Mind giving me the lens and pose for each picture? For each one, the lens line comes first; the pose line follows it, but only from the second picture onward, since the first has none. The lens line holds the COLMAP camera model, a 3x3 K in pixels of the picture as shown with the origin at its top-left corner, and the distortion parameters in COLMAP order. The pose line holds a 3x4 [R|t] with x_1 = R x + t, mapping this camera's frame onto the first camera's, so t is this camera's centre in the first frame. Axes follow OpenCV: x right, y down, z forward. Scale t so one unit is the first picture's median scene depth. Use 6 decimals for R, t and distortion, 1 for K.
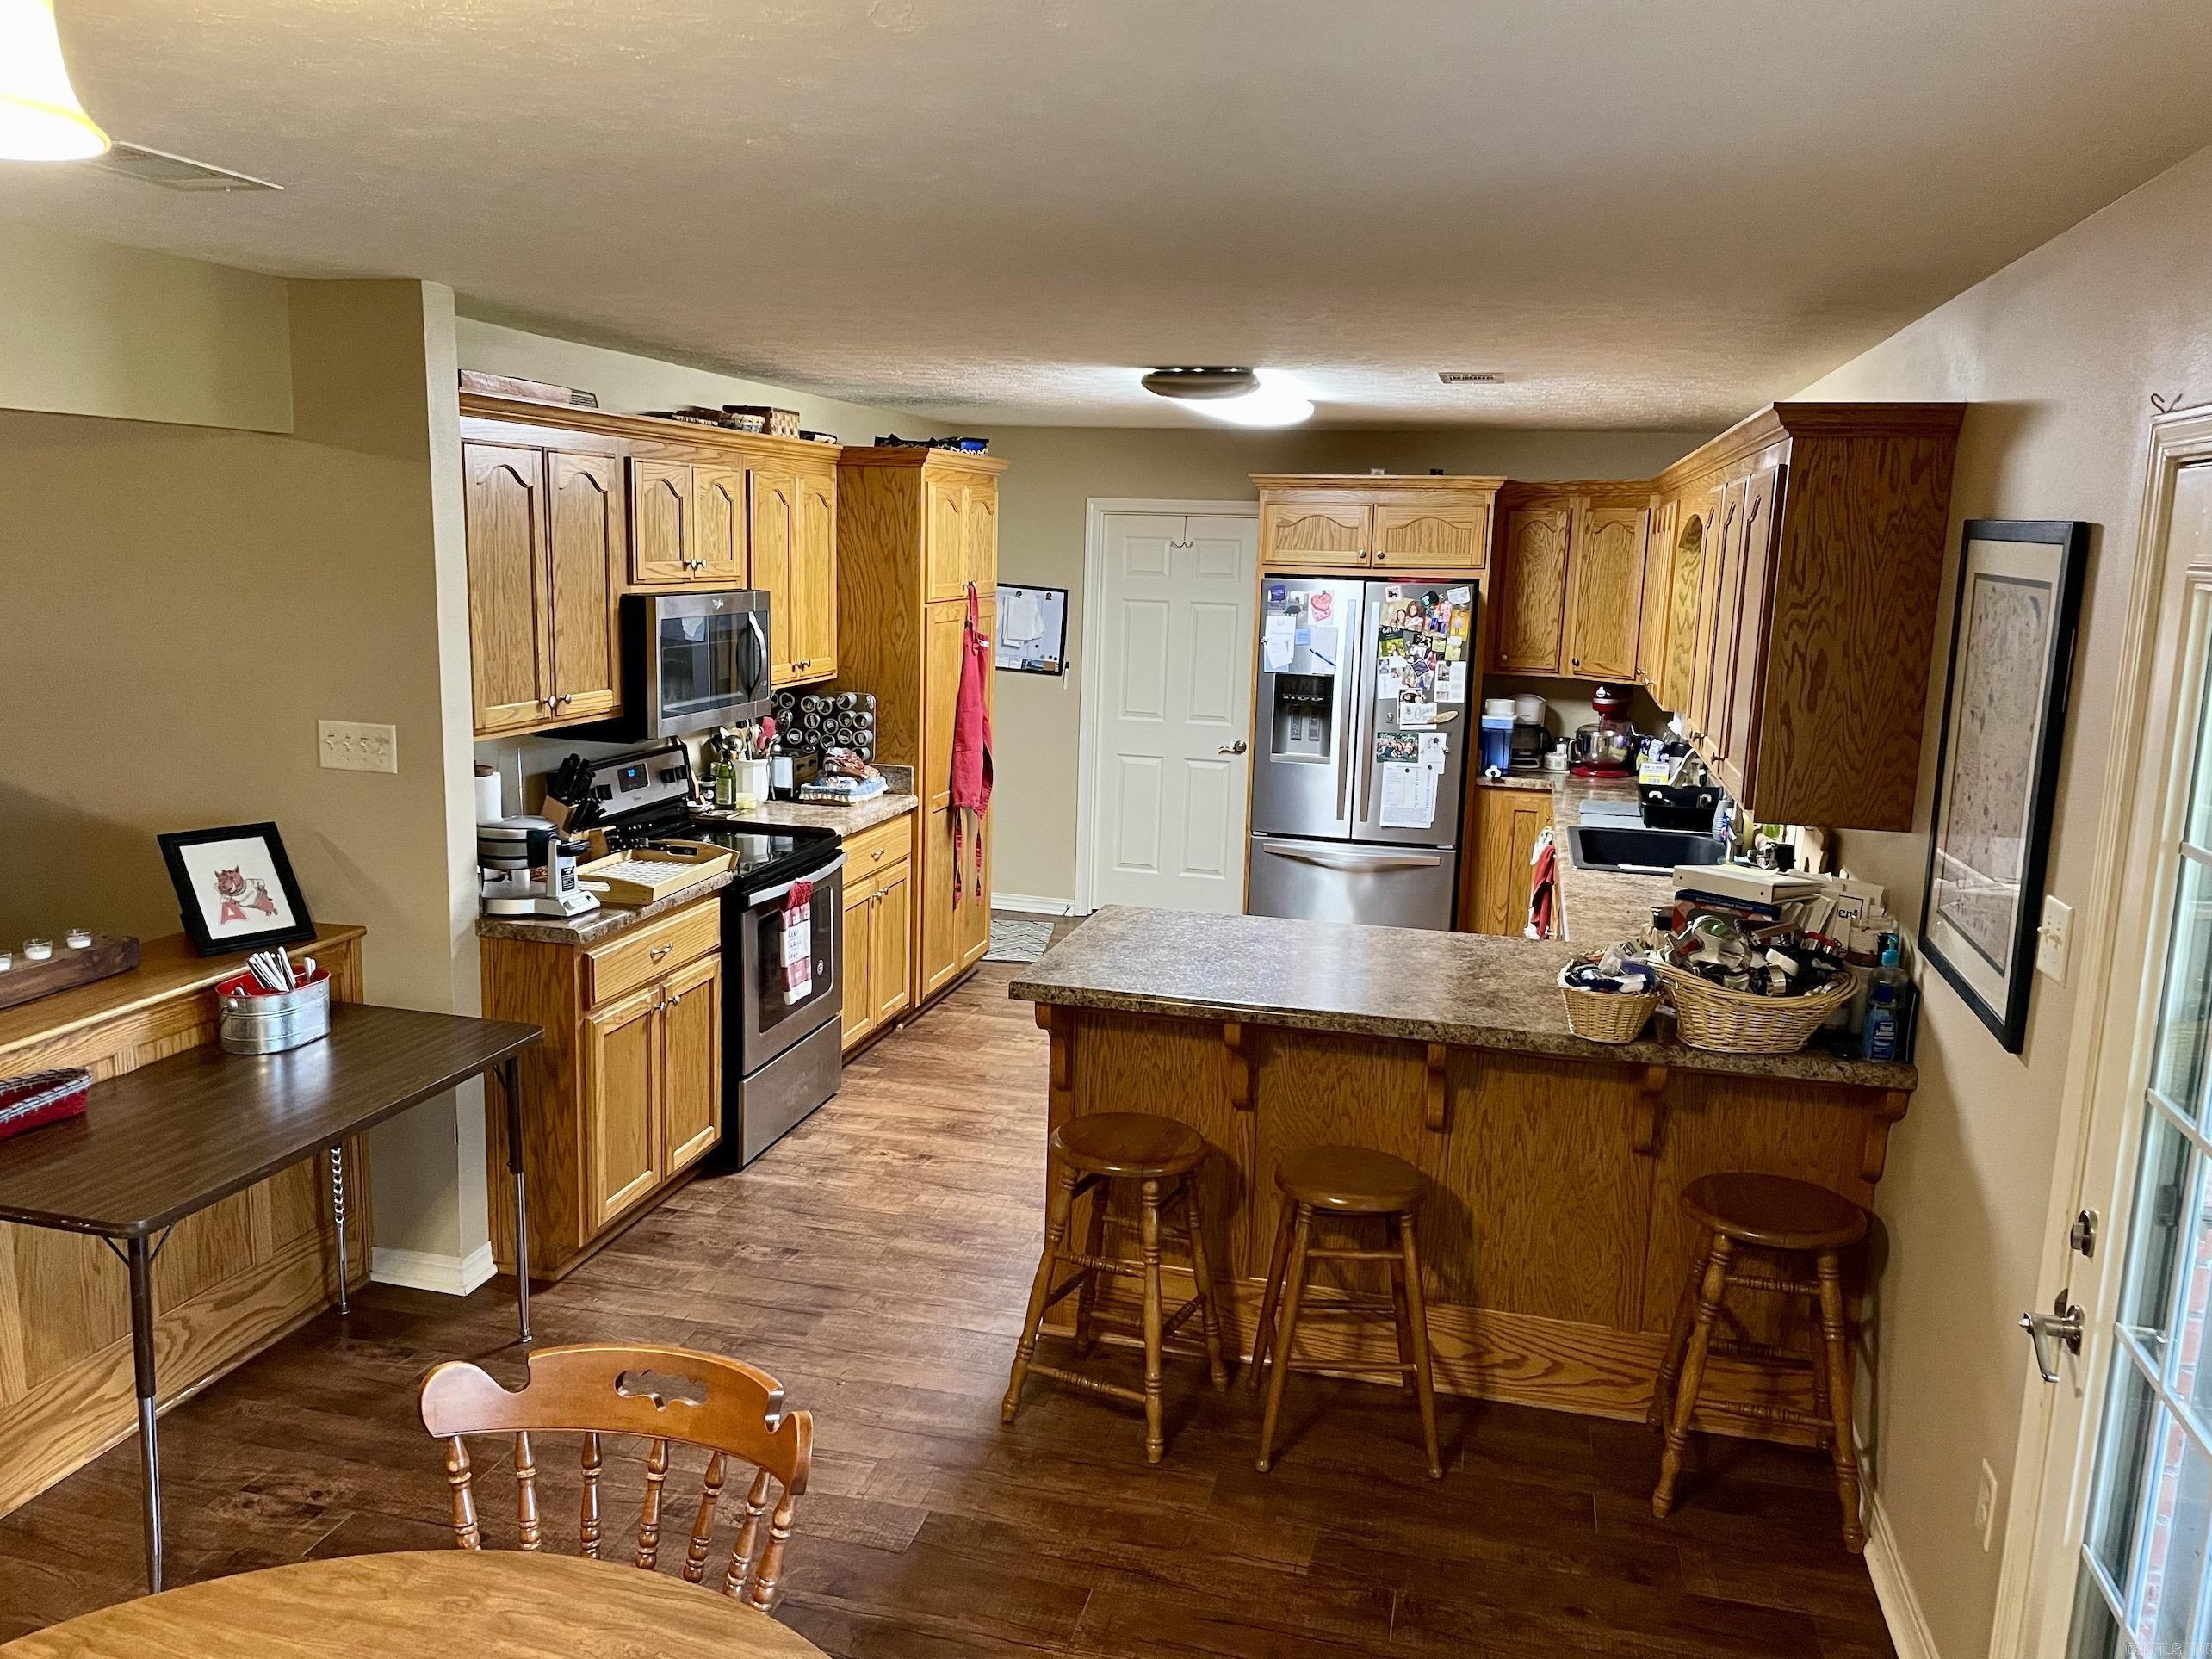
lens RADIAL K [[1677.6, 0, 1106.0], [0, 1677.6, 829.5], [0, 0, 1]] dist [0.115683, -0.135221]
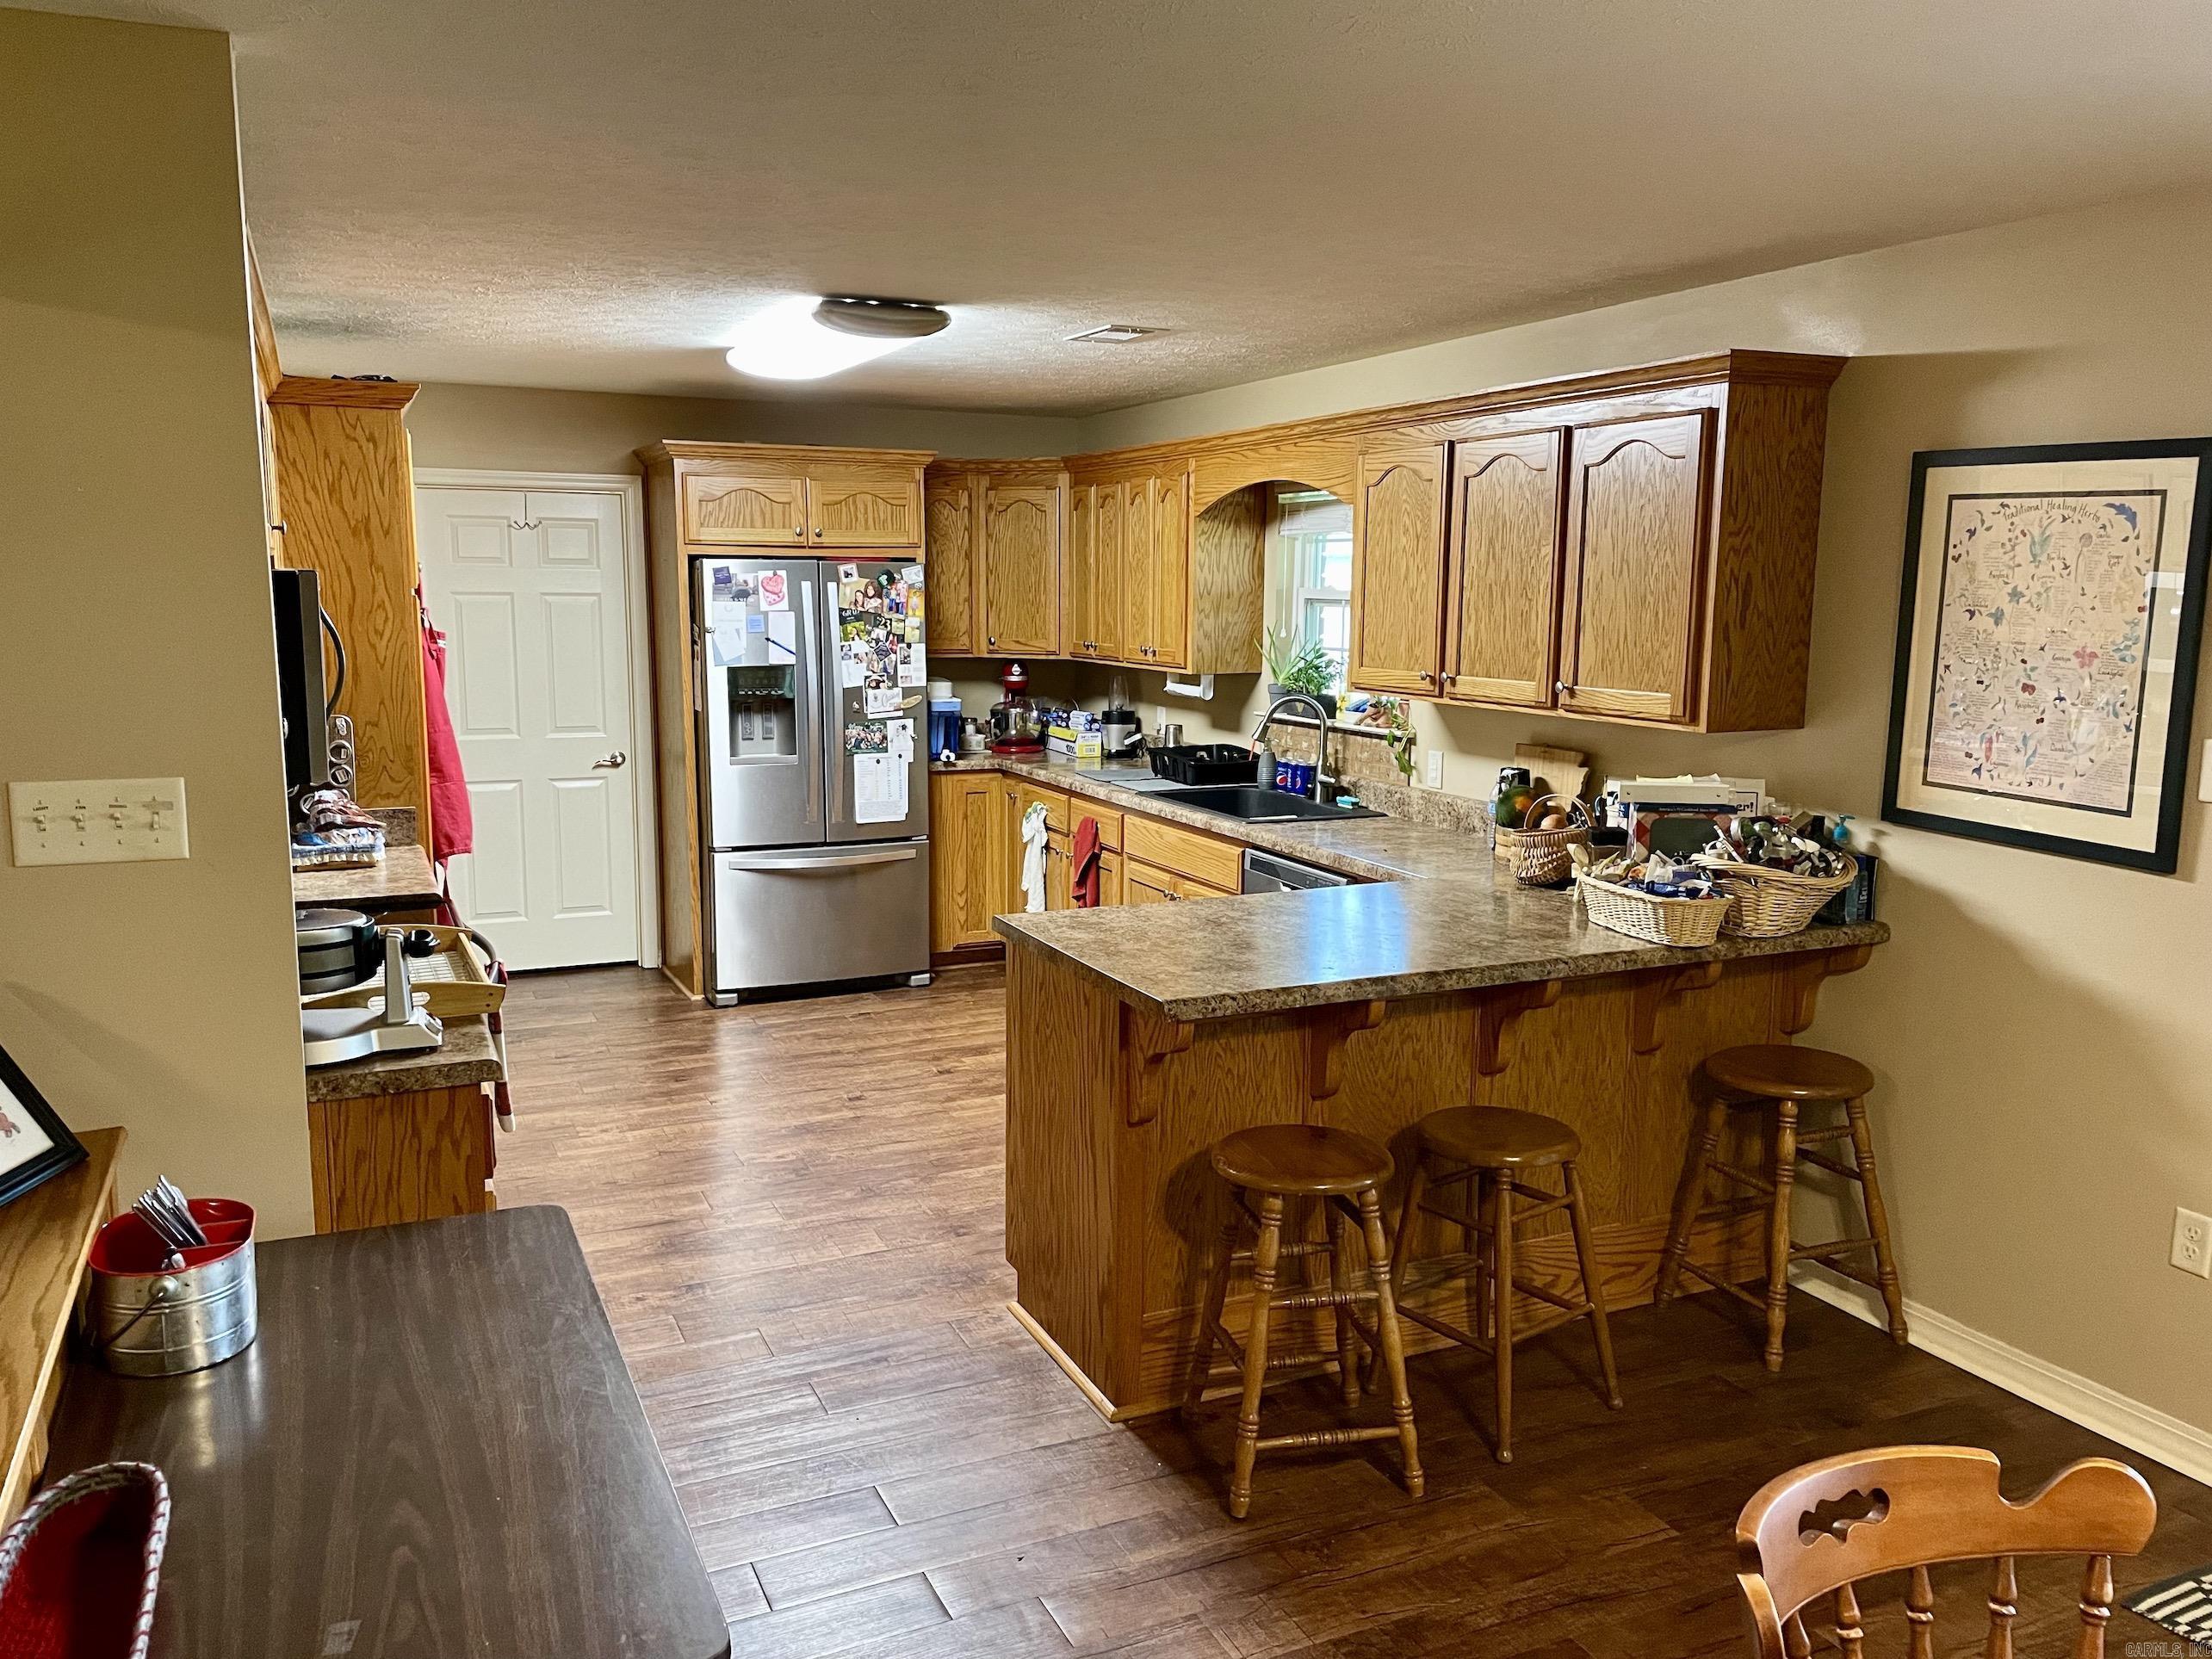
lens RADIAL K [[1677.6, 0, 1106.0], [0, 1677.6, 829.5], [0, 0, 1]] dist [0.115683, -0.135221]
pose [[0.780966, -0.117374, 0.613445, -0.307562], [0.123039, 0.991848, 0.033137, -0.013336], [-0.612334, 0.049599, 0.789042, 0.187727]]
